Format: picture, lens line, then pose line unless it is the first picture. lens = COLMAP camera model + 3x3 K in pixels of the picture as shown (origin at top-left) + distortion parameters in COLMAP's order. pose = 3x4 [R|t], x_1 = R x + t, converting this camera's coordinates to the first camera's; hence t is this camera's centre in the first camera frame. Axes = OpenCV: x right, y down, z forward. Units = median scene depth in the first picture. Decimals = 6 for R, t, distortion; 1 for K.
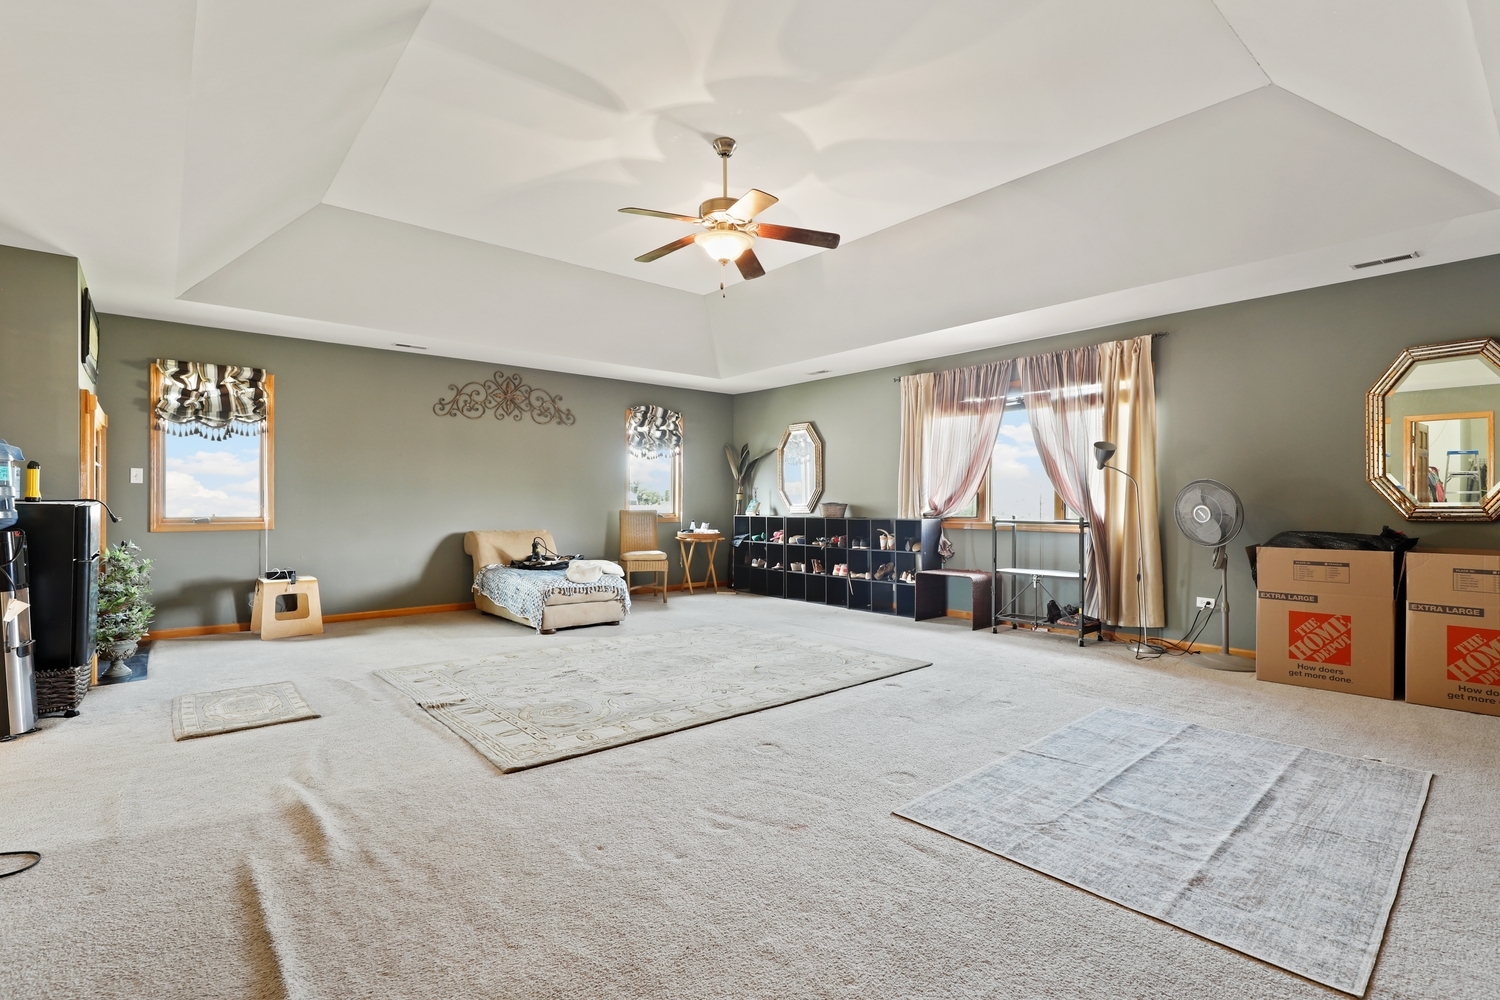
lens RADIAL K [[688.0, 0, 754.6], [0, 688.0, 506.0], [0, 0, 1]] dist [0.009748, -0.001230]
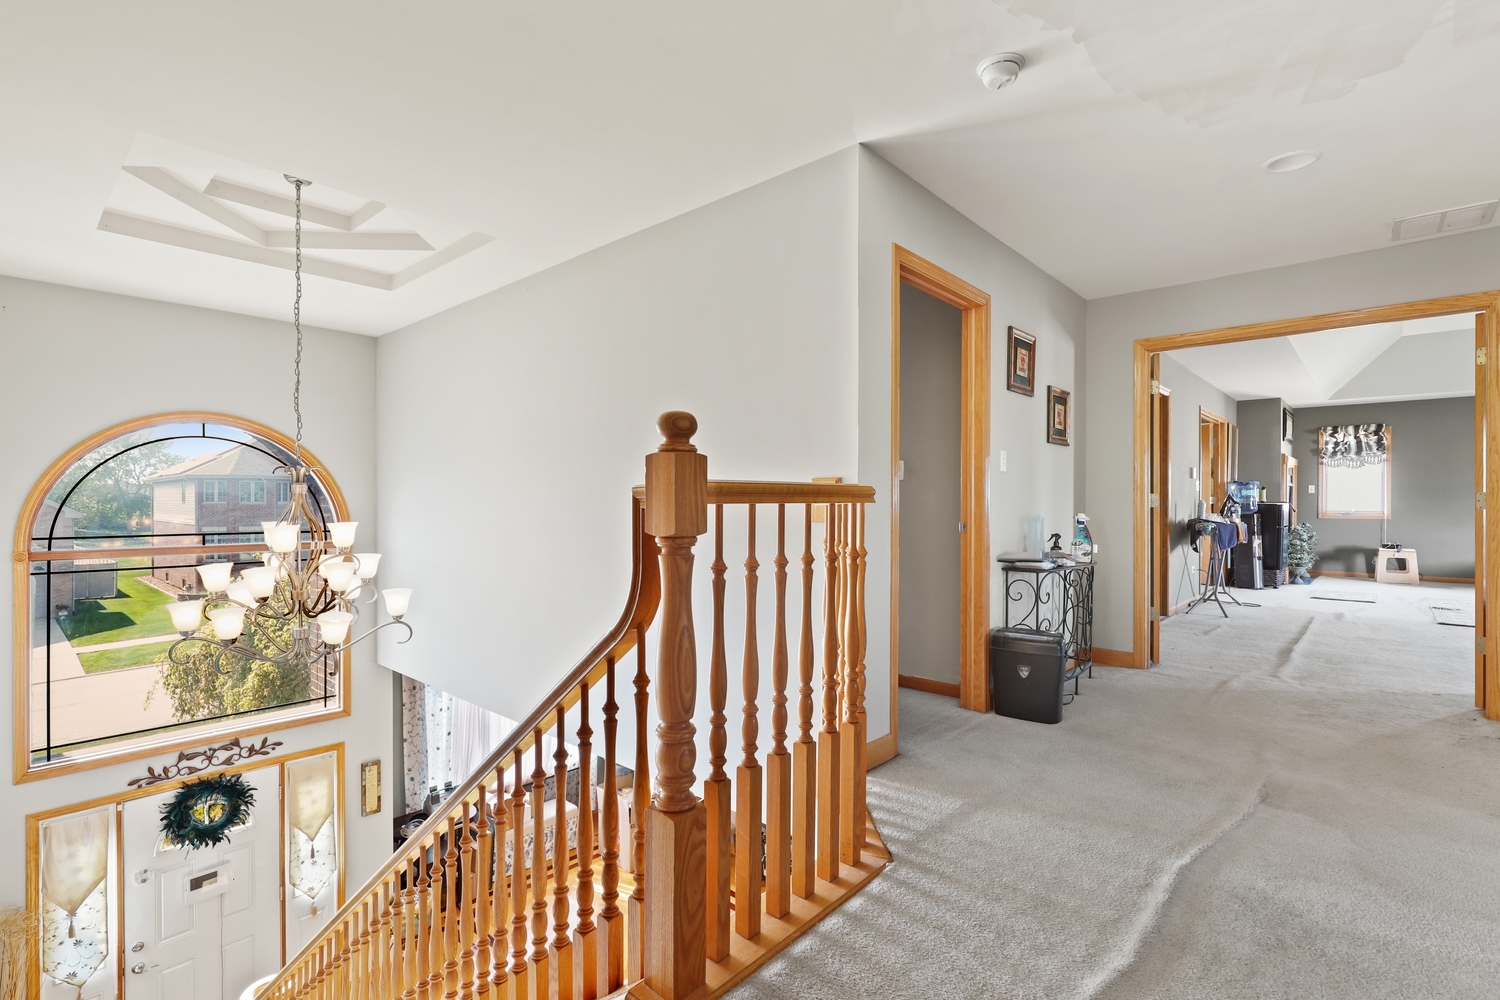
lens RADIAL K [[688.0, 0, 750.5], [0, 688.0, 505.5], [0, 0, 1]] dist [0.009748, -0.001230]
pose [[0.115204, 0.004388, -0.993332, 0.808586], [-0.003335, 0.999986, 0.004030, -0.000449], [0.993336, 0.002848, 0.115217, -0.742265]]
